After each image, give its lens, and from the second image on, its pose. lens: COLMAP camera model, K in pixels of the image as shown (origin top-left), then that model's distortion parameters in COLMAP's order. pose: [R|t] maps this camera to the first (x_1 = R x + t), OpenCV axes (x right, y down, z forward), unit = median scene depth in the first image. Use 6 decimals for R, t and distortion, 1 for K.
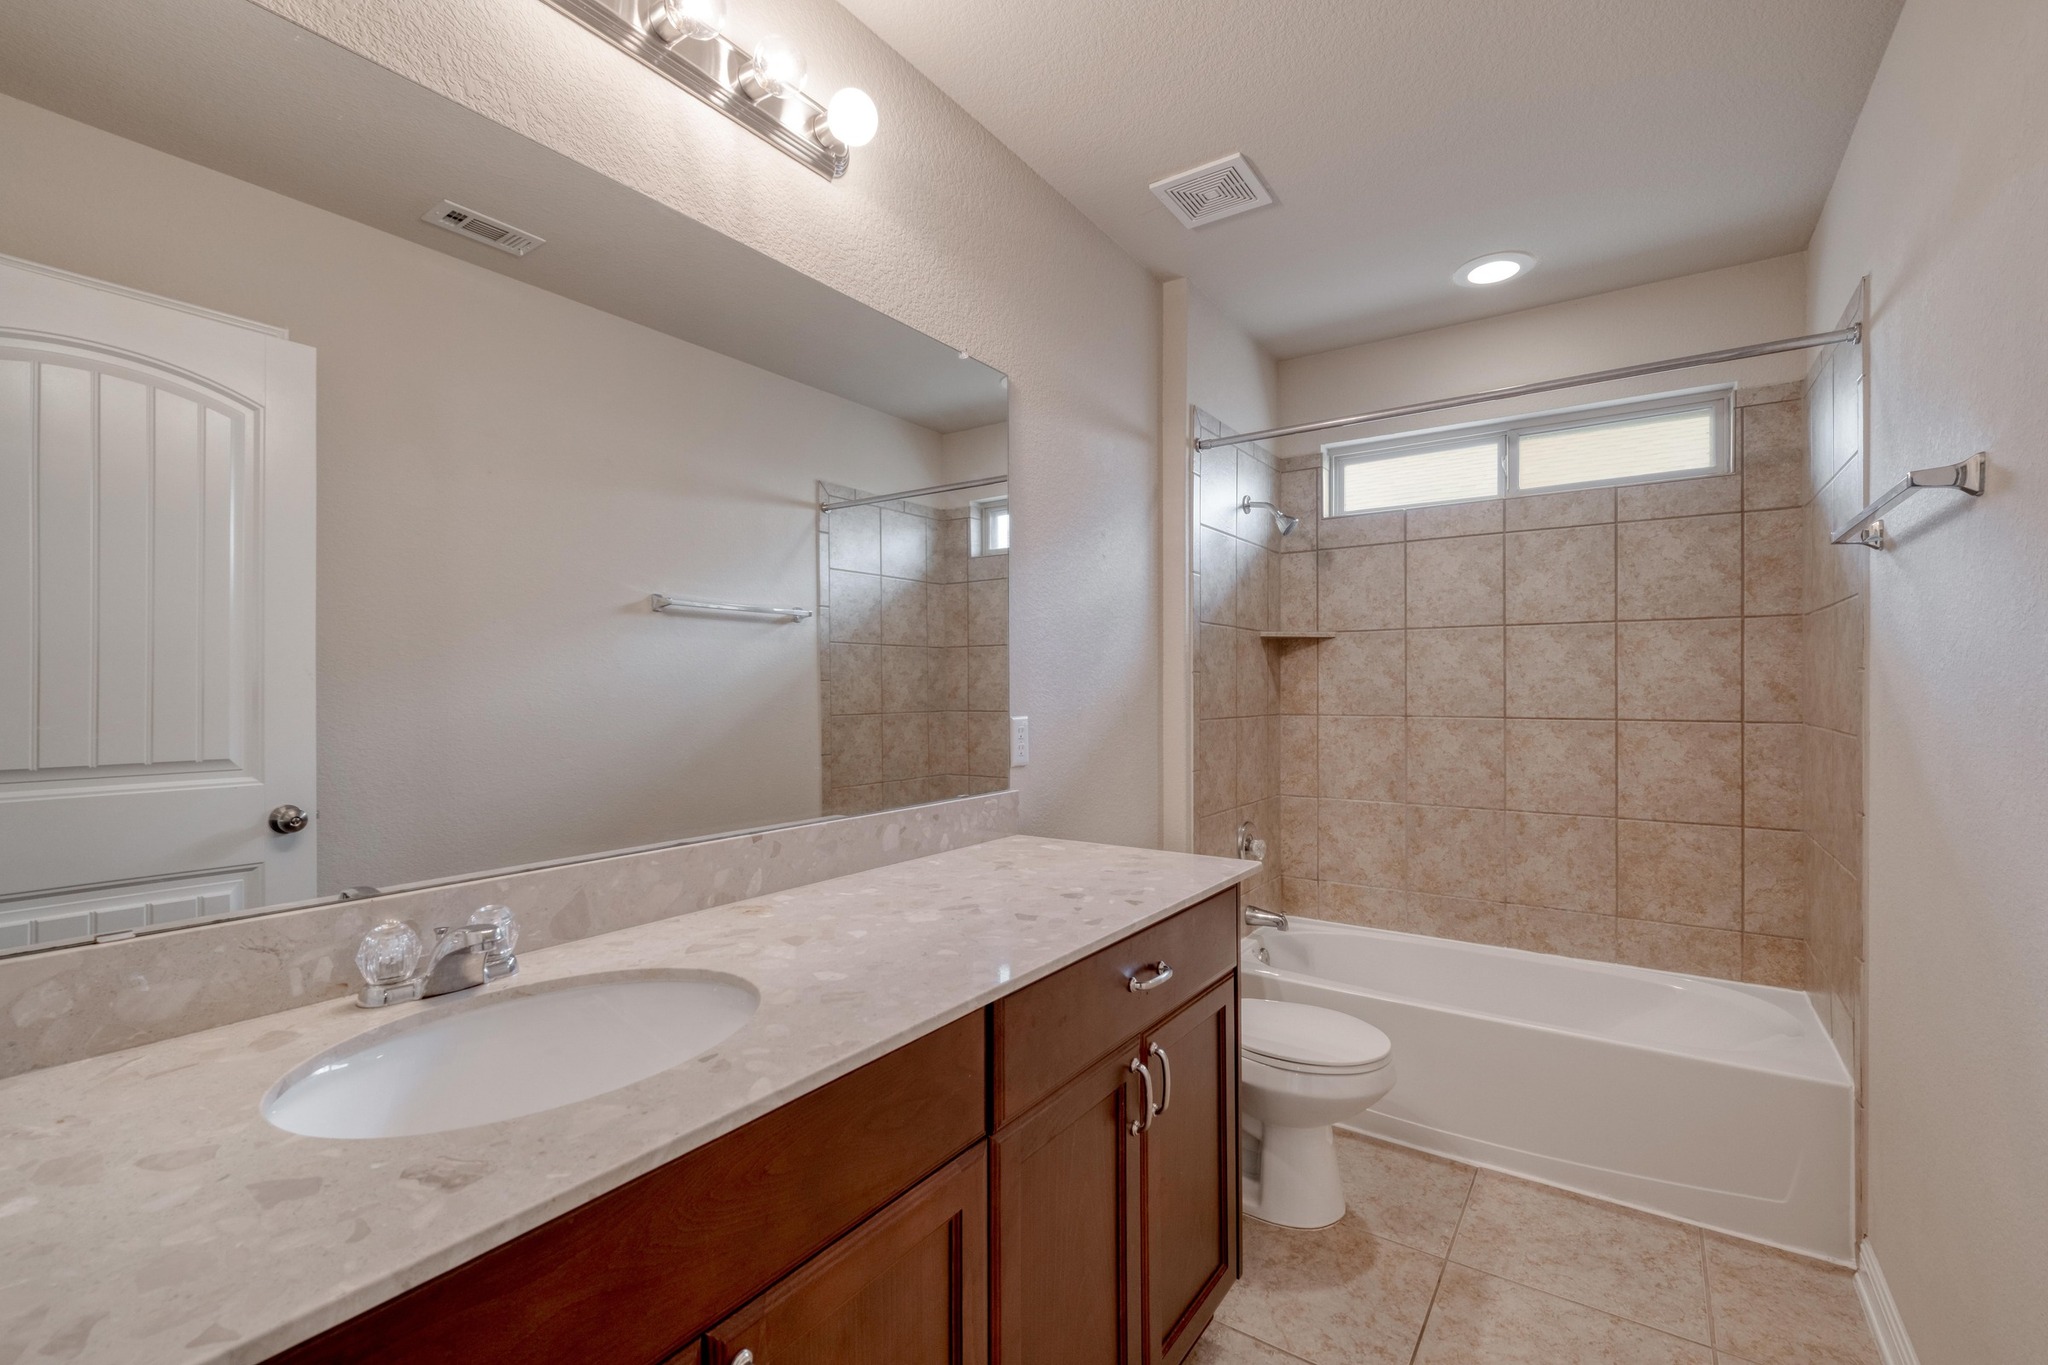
lens RADIAL K [[882.2, 0, 1021.0], [0, 882.2, 680.2], [0, 0, 1]] dist [0.006501, -0.004289]
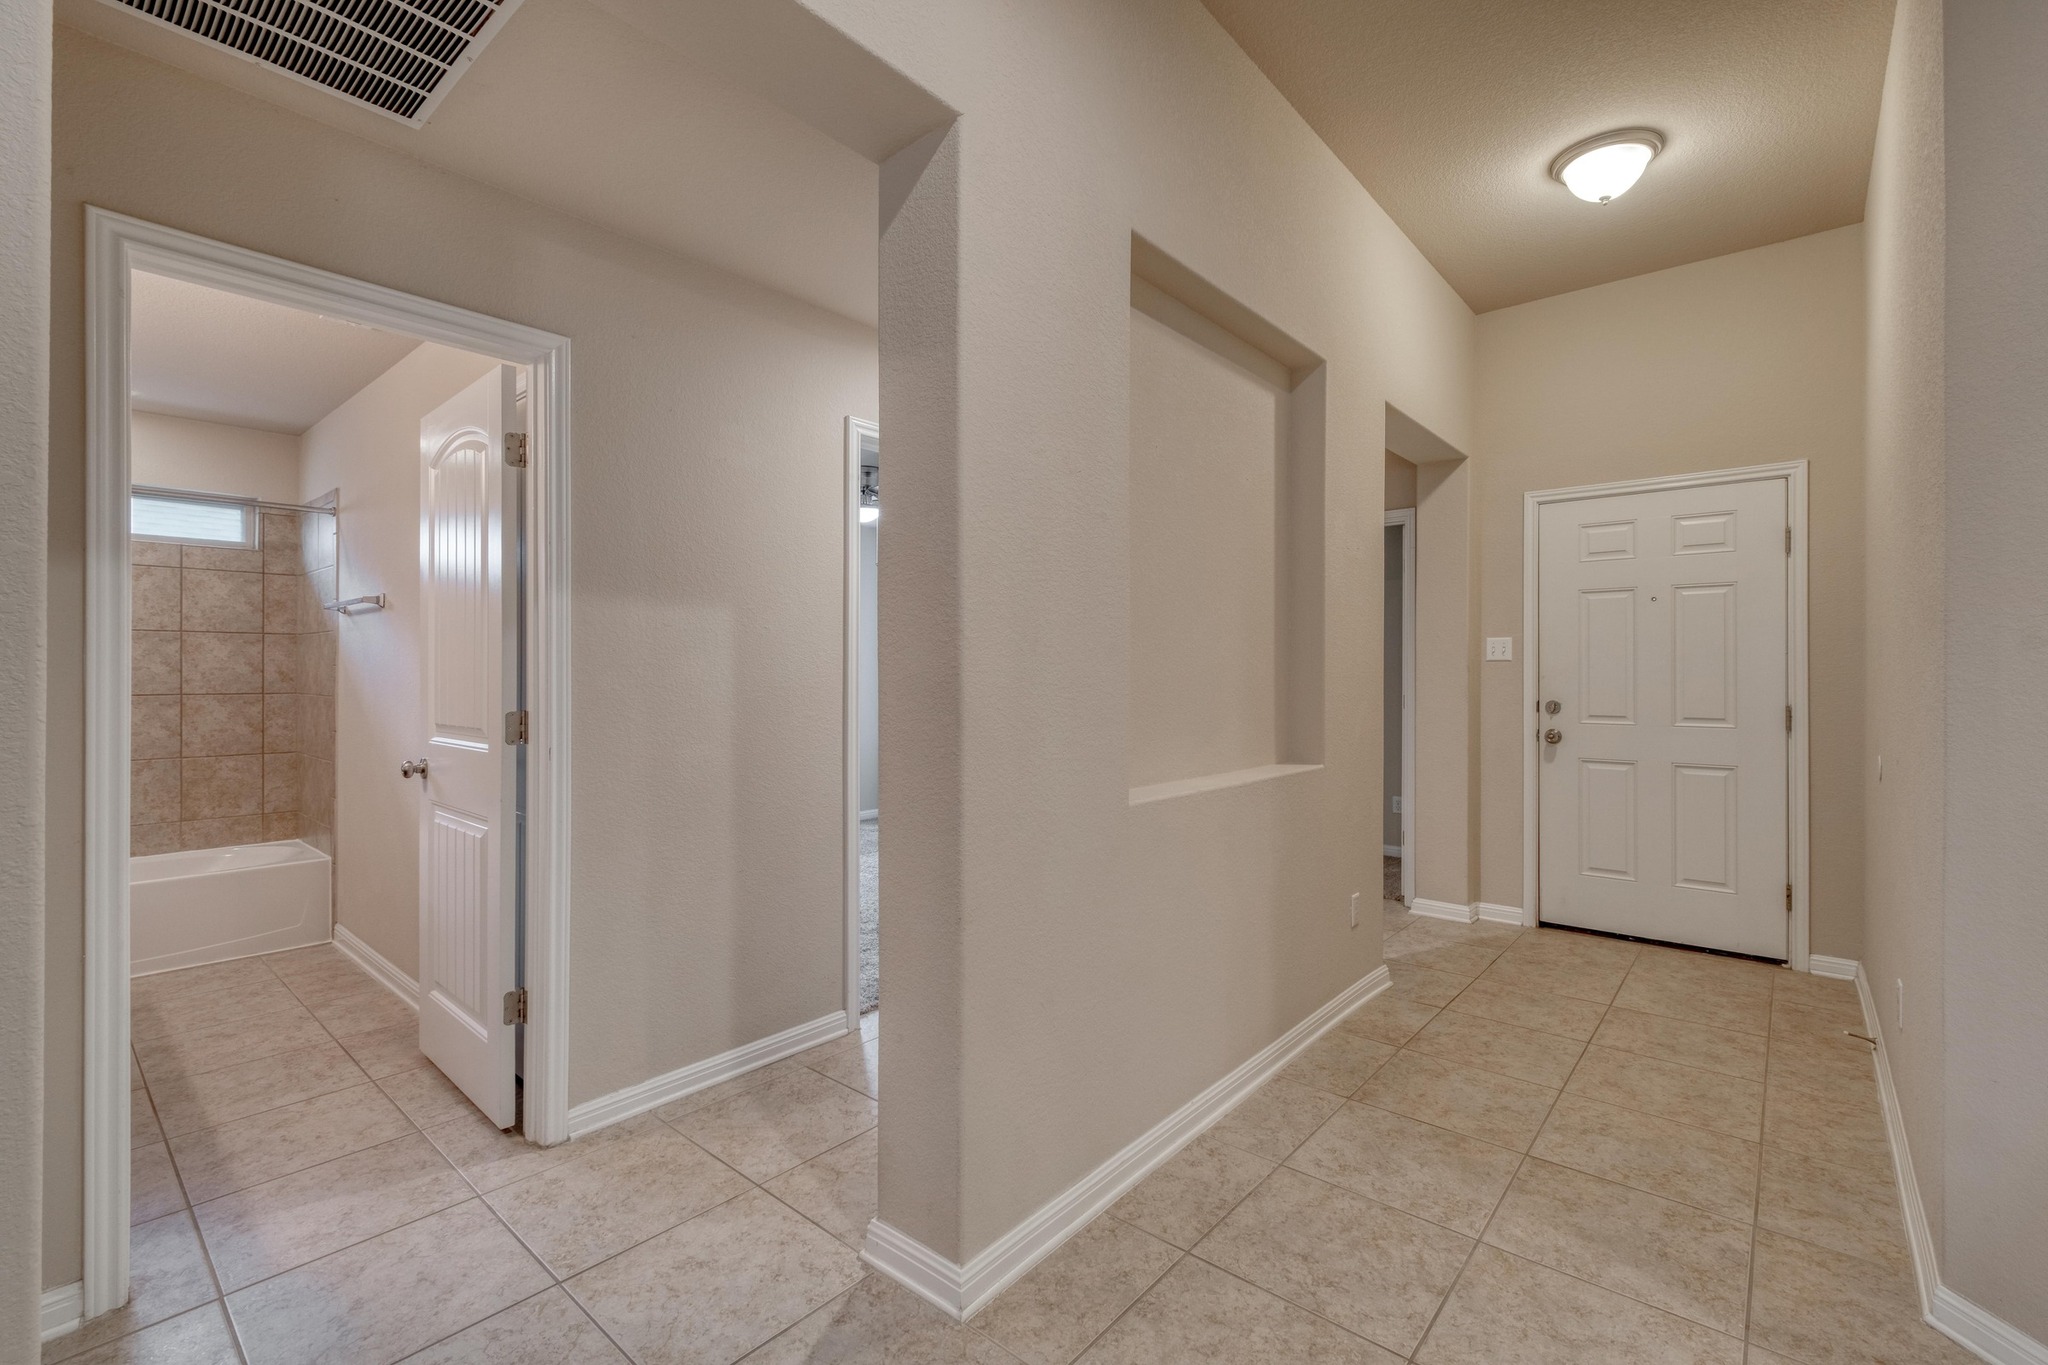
lens RADIAL K [[882.2, 0, 1032.7], [0, 882.2, 683.7], [0, 0, 1]] dist [0.006501, -0.004289]
pose [[0.097902, -0.010560, 0.995140, -0.768892], [-0.009211, 0.999891, 0.011516, -0.006495], [-0.995153, -0.010294, 0.097794, -0.678206]]
